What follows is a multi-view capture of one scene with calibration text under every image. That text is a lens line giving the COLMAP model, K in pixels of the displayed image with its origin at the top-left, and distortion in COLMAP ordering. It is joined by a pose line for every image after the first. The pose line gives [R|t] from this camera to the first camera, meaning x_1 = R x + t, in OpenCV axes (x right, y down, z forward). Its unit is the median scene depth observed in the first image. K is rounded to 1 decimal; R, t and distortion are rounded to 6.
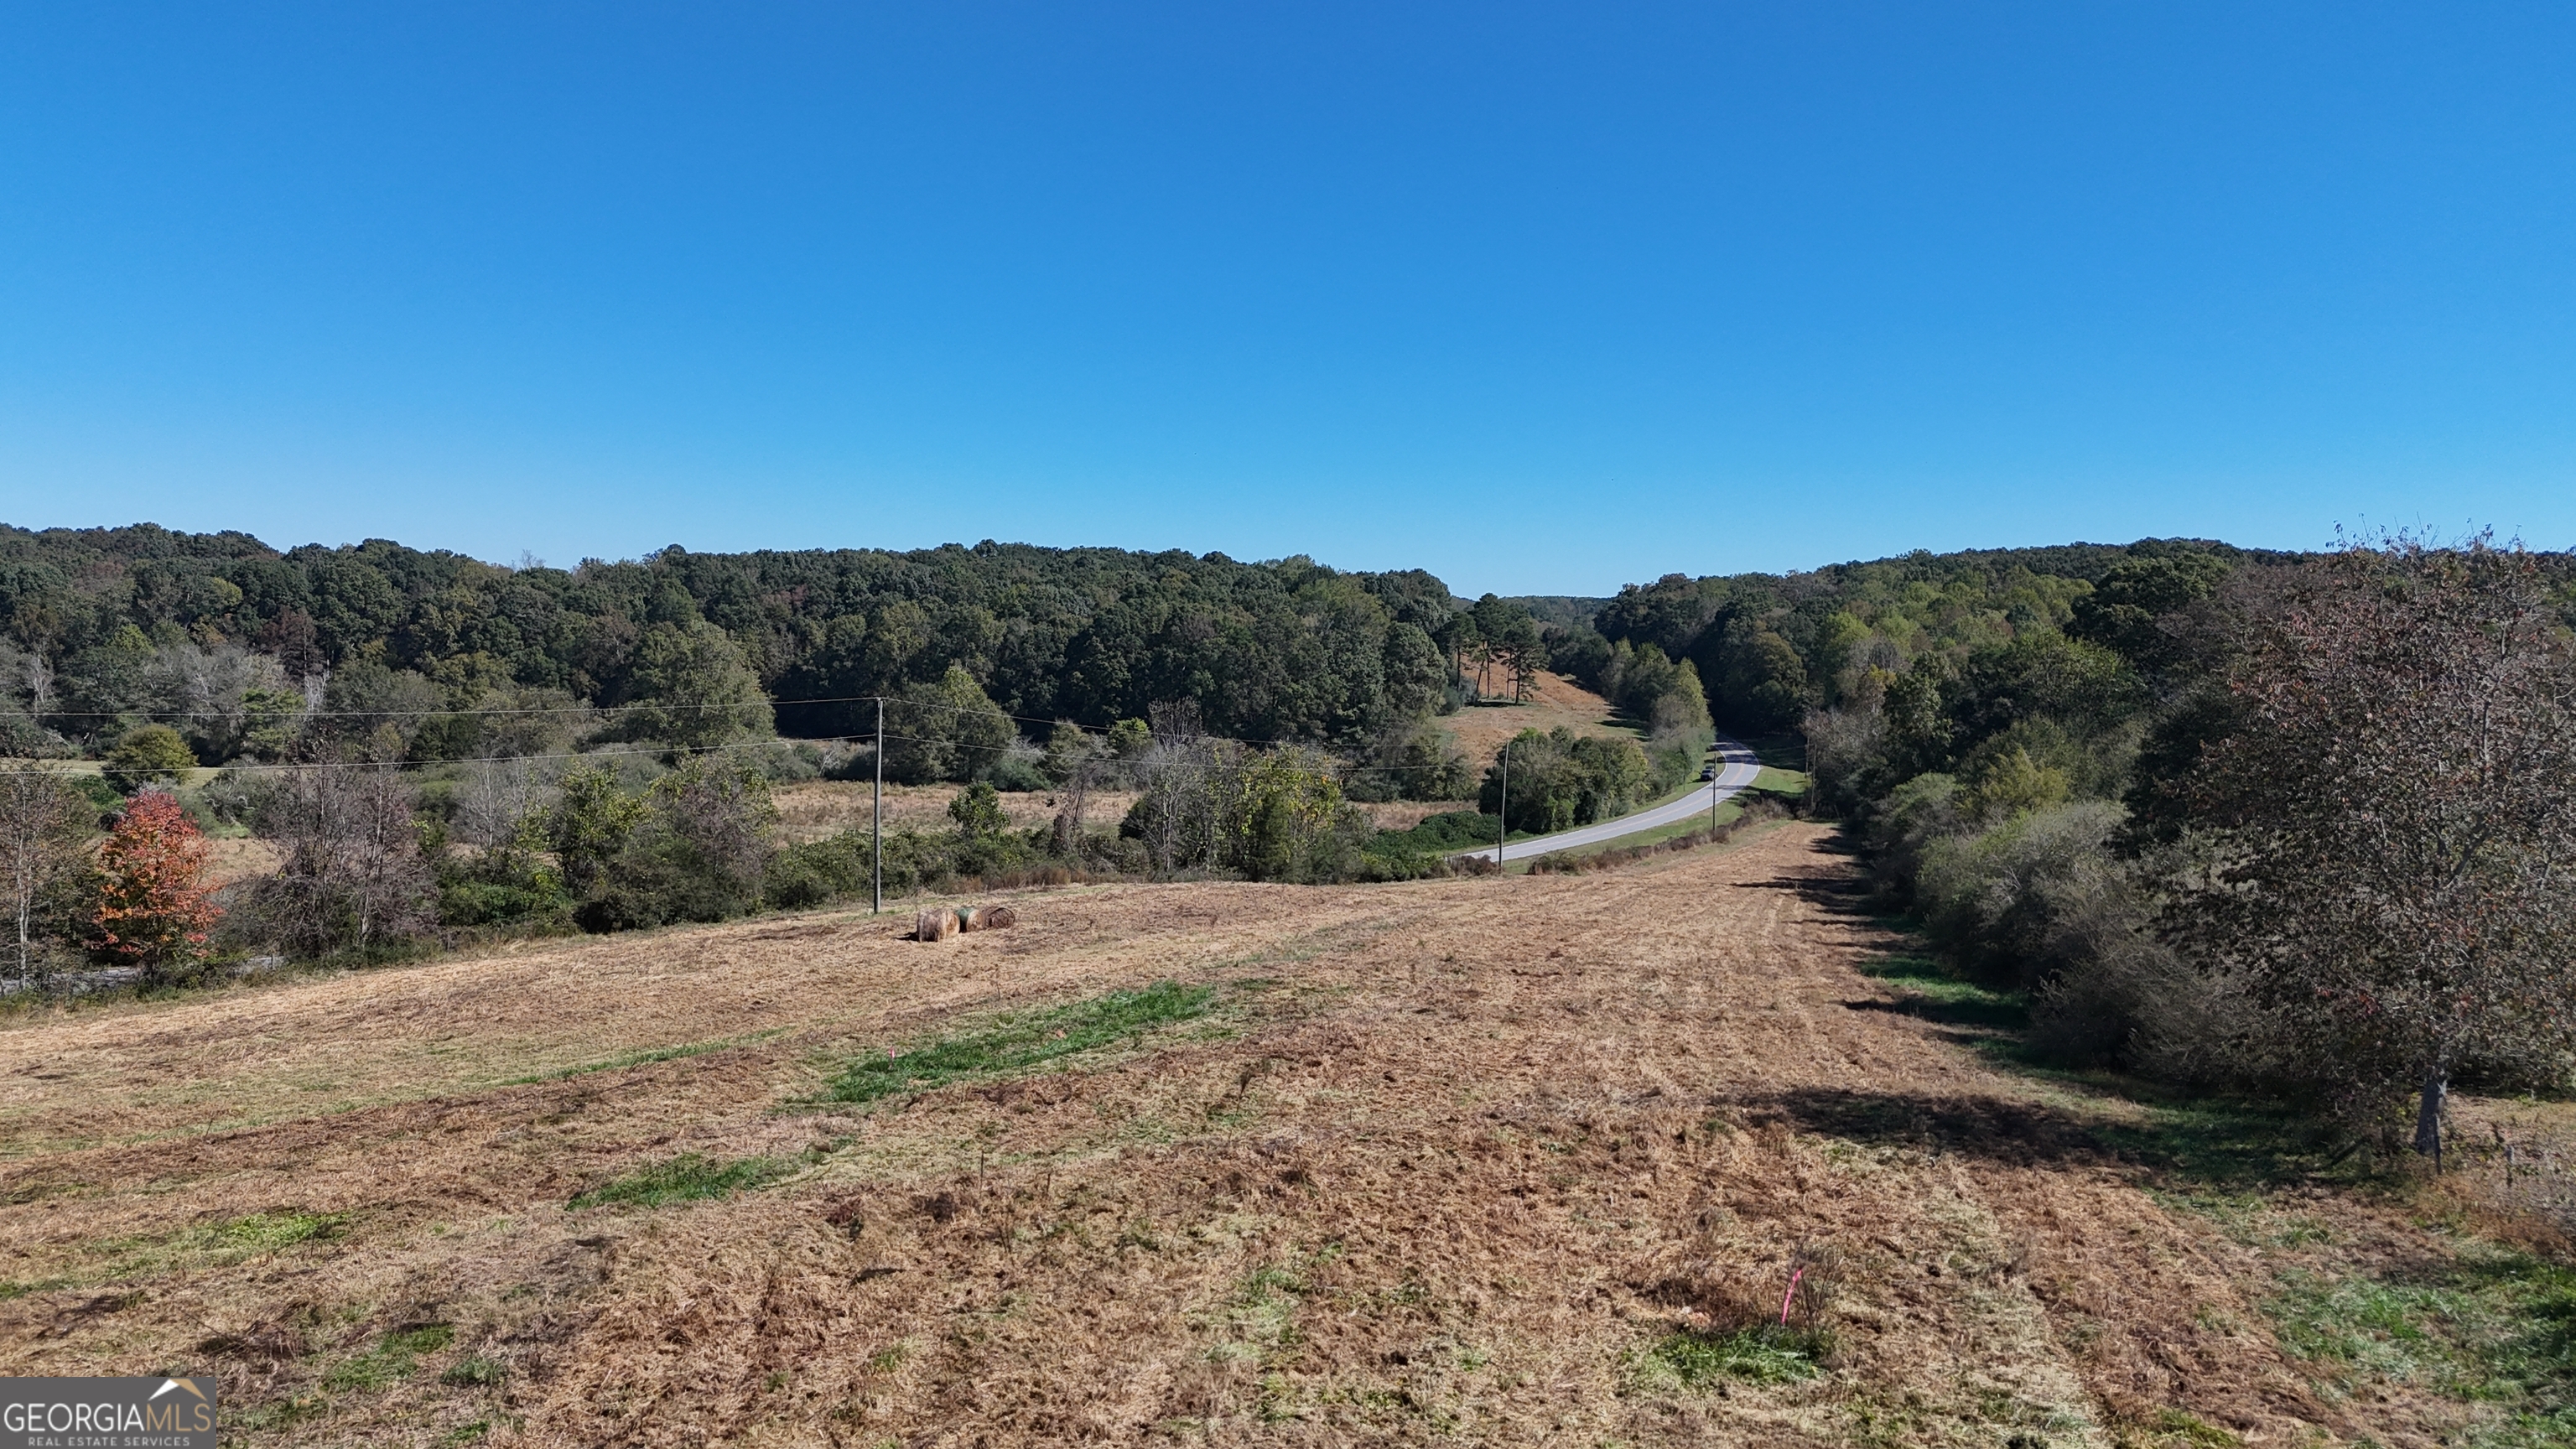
lens RADIAL K [[1886.3, 0, 1274.4], [0, 1886.3, 719.0], [0, 0, 1]] dist [0.139365, 0.000086]
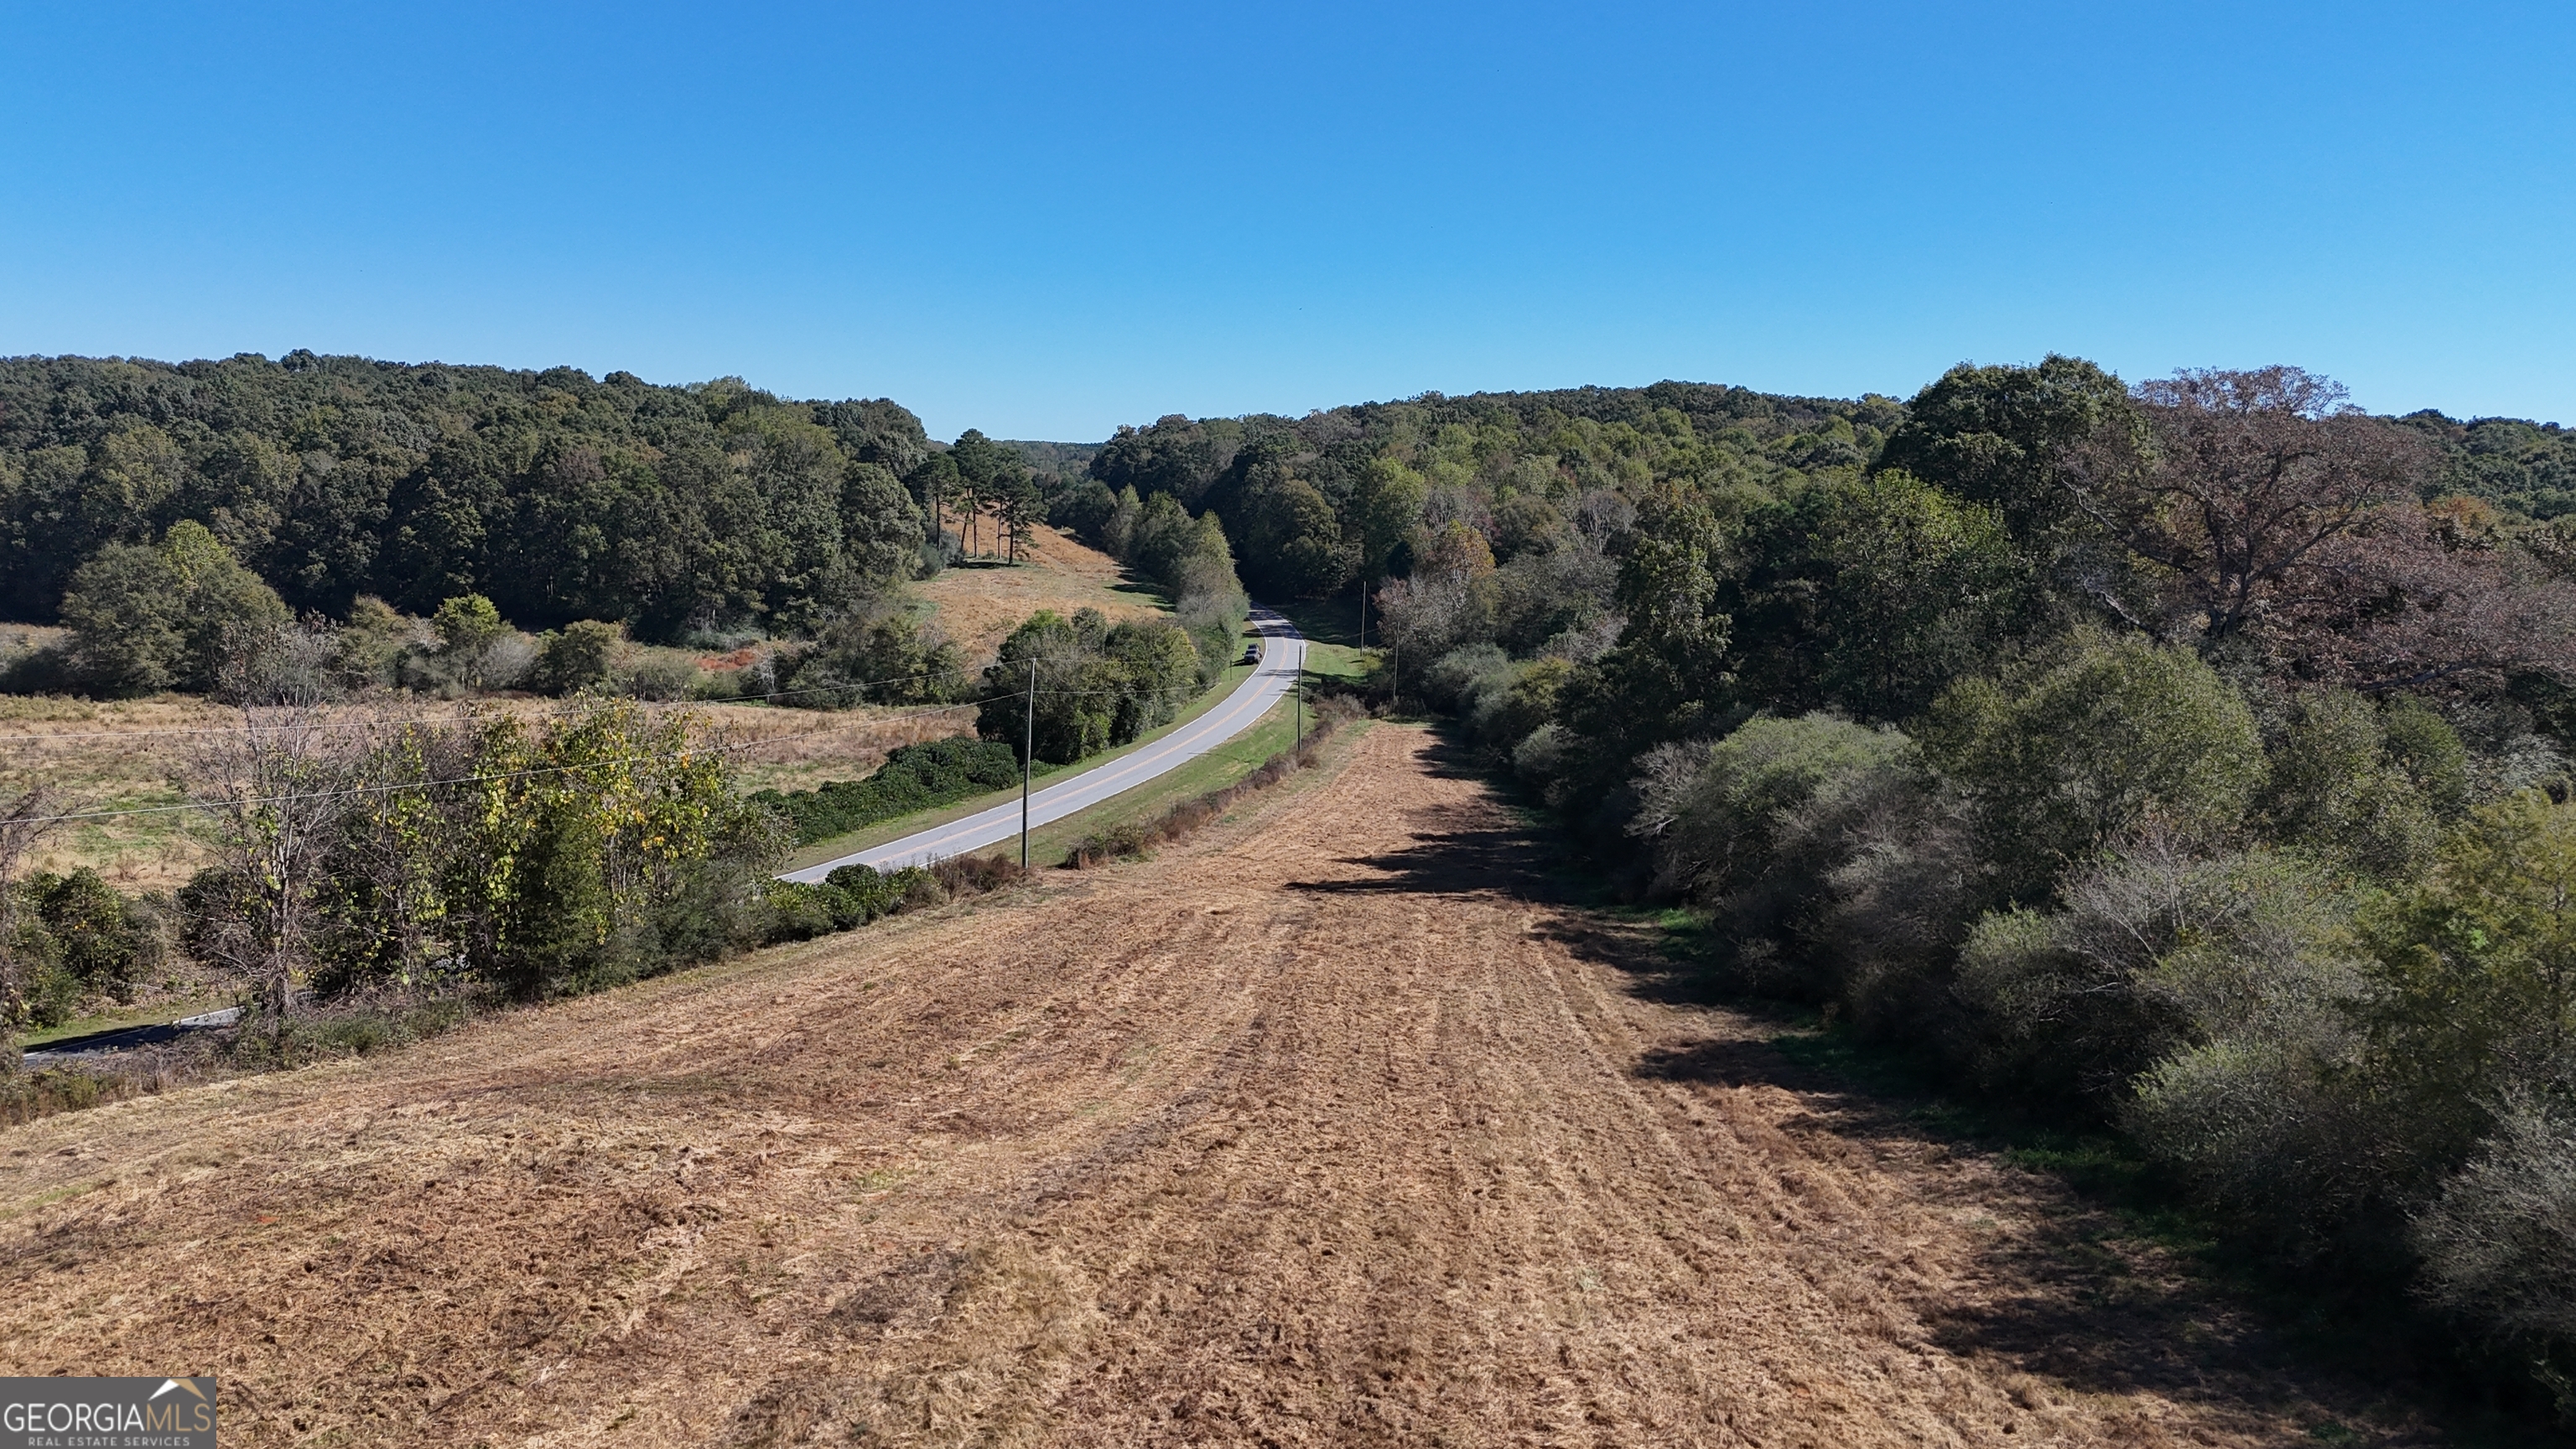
lens RADIAL K [[1888.1, 0, 1287.1], [0, 1888.1, 751.1], [0, 0, 1]] dist [0.072855, -0.061653]
pose [[0.961197, -0.035733, 0.273538, 0.018458], [0.009225, 0.995184, 0.097588, -0.008100], [-0.275708, -0.091278, 0.956898, 0.203282]]
